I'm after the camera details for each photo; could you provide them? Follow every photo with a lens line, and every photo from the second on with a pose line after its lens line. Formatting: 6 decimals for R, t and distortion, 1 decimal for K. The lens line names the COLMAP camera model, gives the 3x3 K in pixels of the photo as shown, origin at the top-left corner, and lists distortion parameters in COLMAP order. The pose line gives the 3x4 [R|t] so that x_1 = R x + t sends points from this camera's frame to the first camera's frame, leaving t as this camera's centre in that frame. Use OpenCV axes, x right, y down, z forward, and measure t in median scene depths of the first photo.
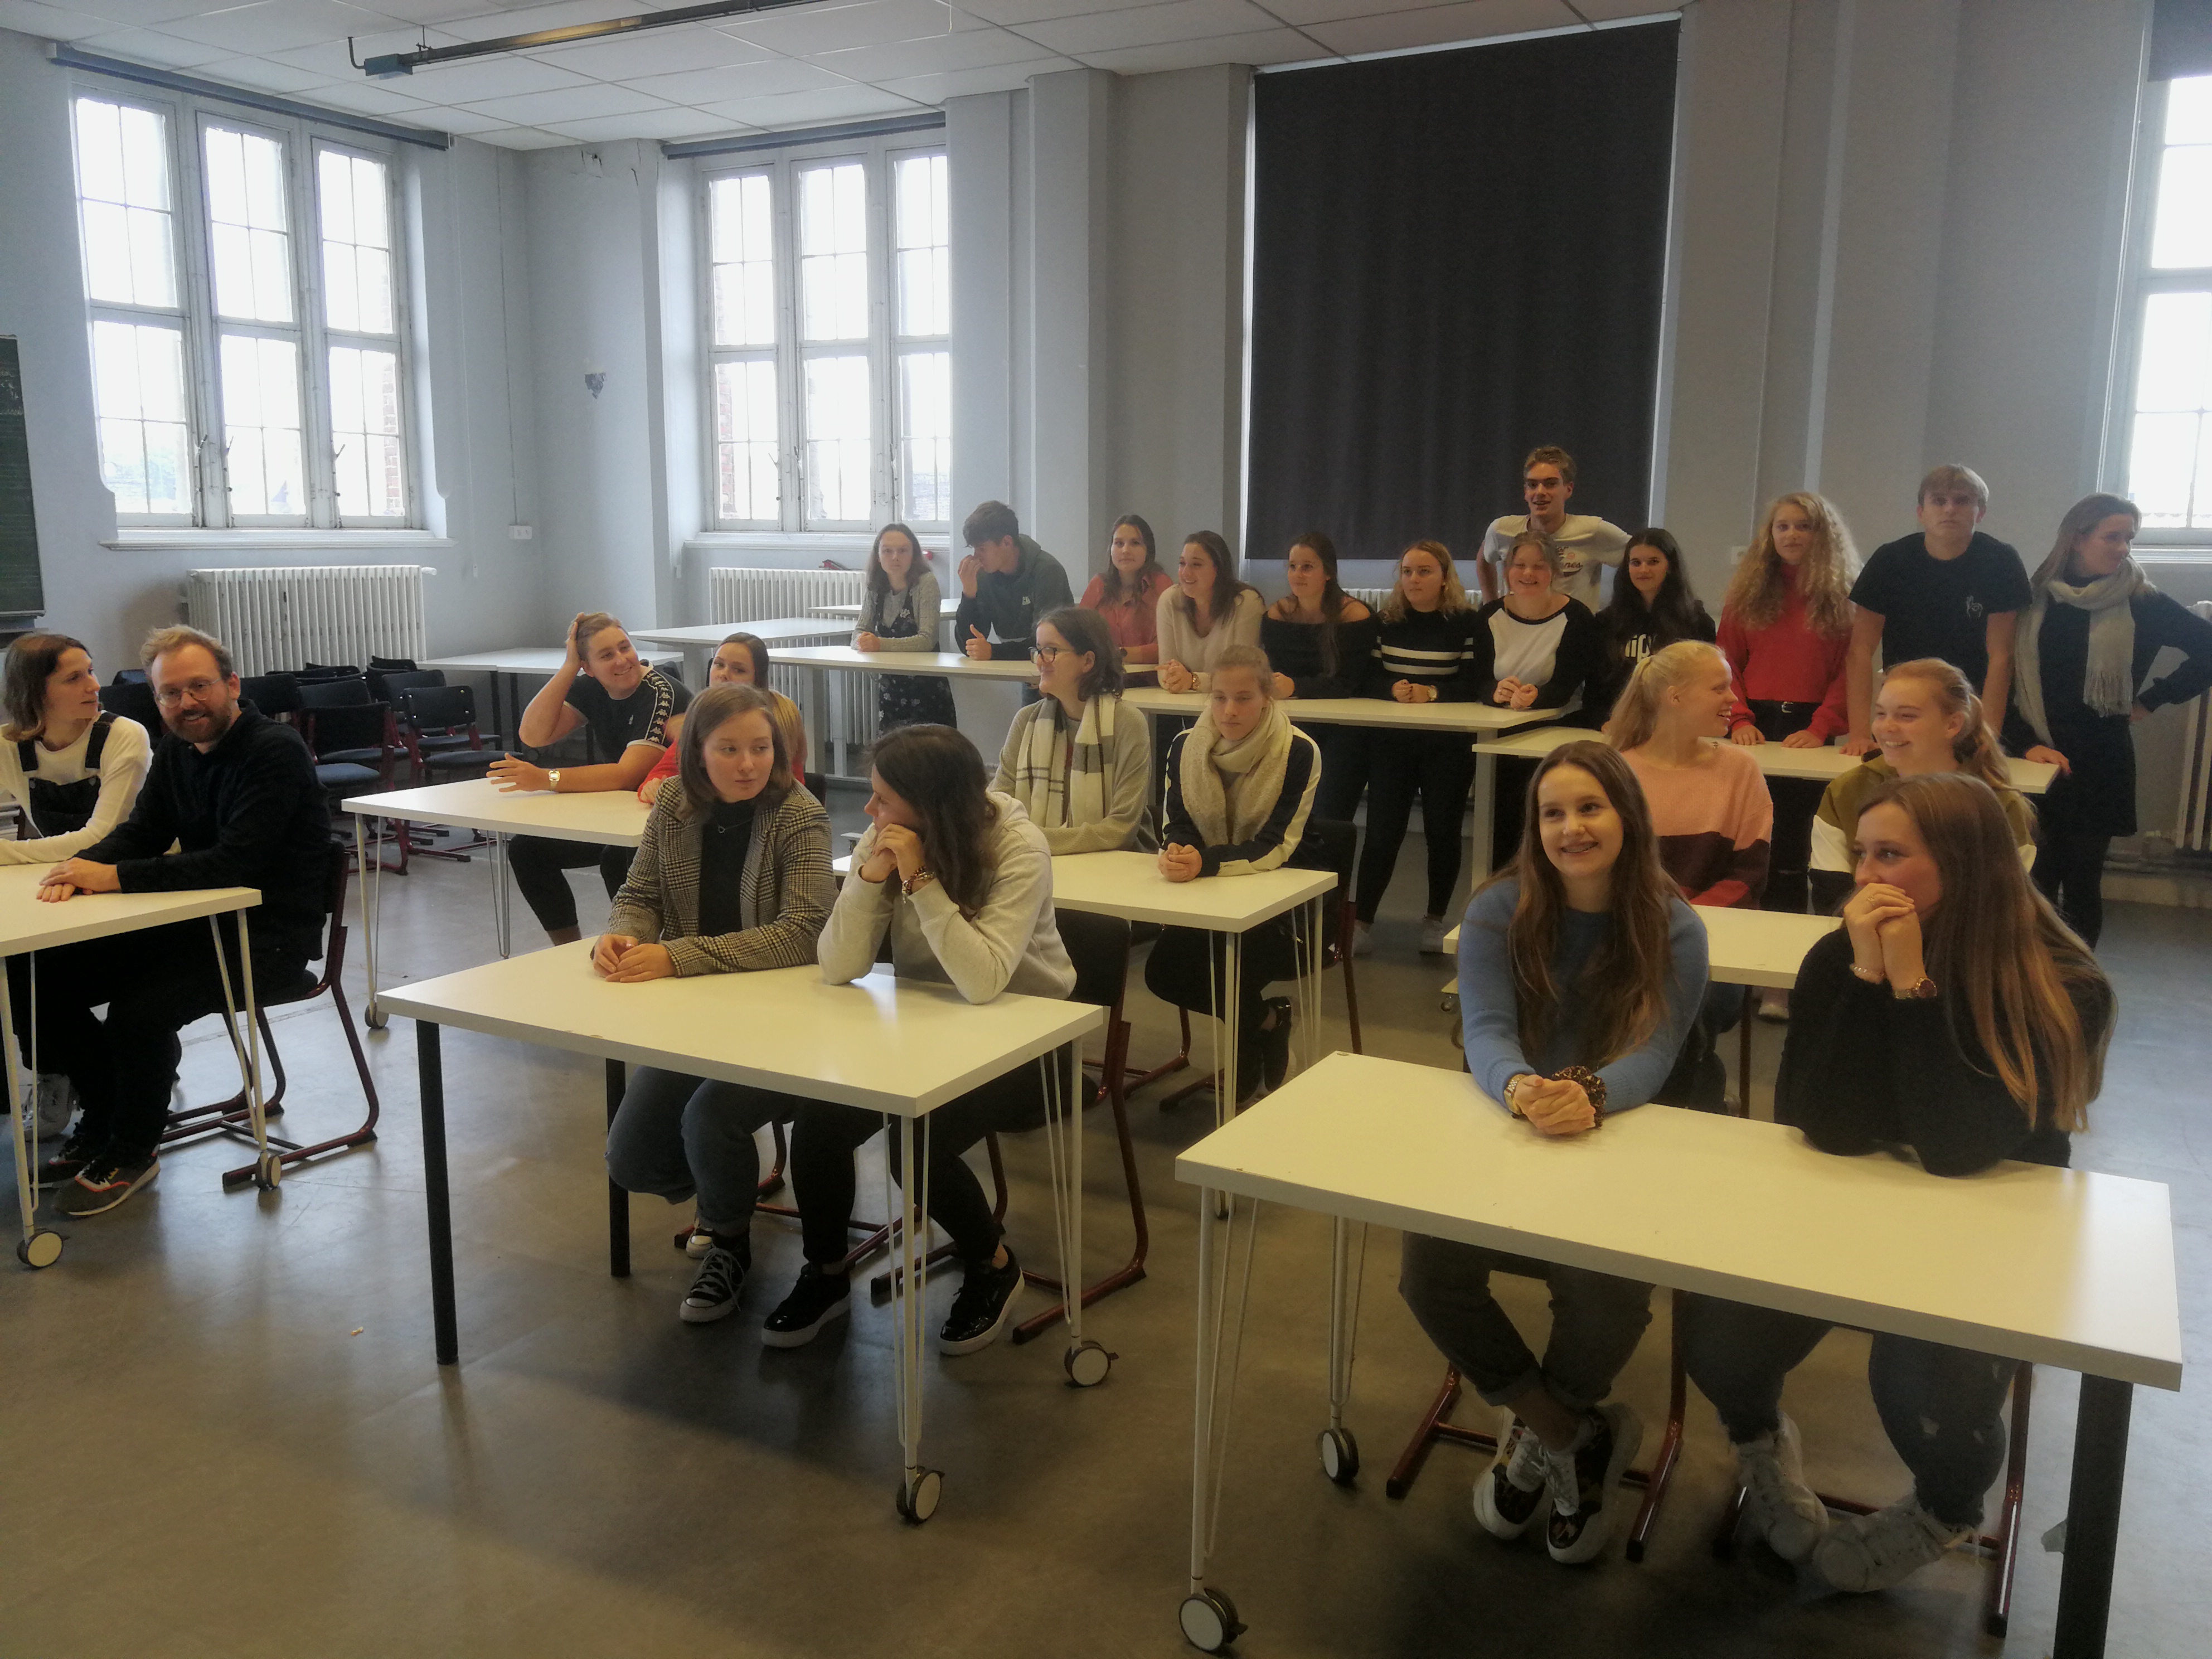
lens RADIAL K [[1795.8, 0, 1097.1], [0, 1795.8, 824.4], [0, 0, 1]] dist [0.037830, -0.039204]
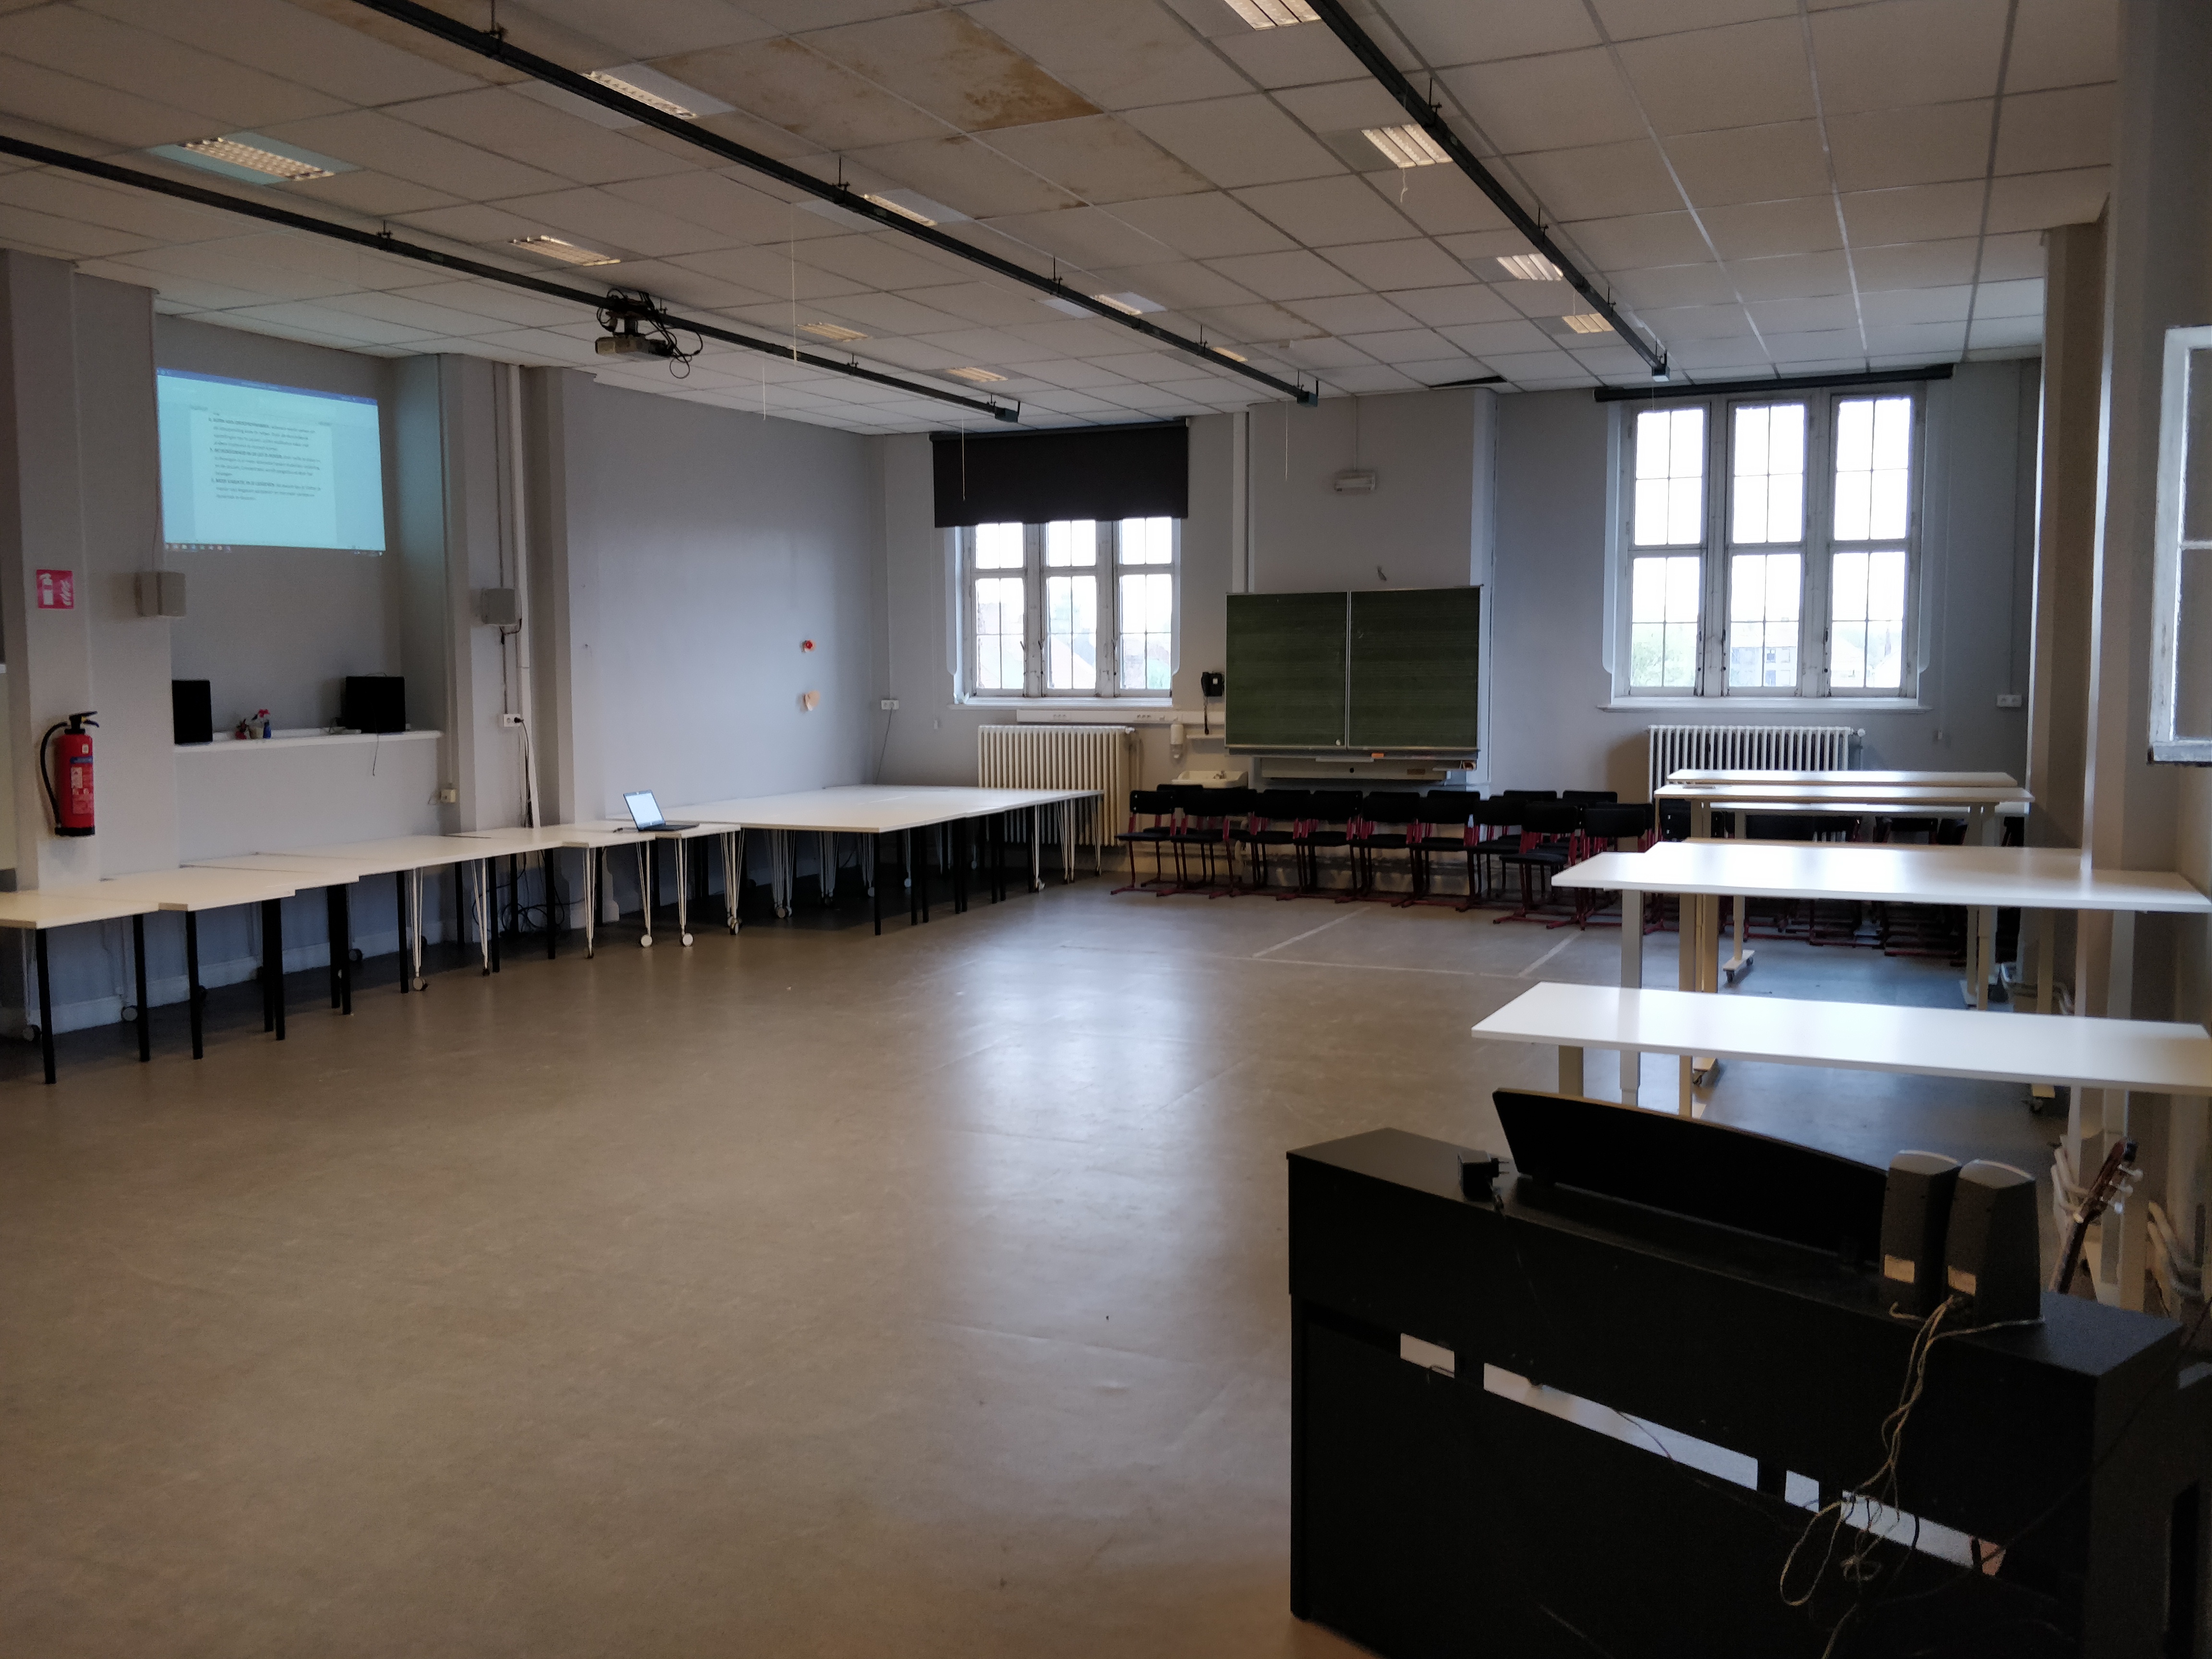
lens RADIAL K [[1801.6, 0, 1109.9], [0, 1801.6, 831.7], [0, 0, 1]] dist [0.032431, -0.056478]
pose [[0.101459, 0.075134, -0.991998, 0.836591], [-0.160503, 0.985317, 0.058212, -0.069381], [0.981807, 0.153313, 0.112029, 0.413294]]
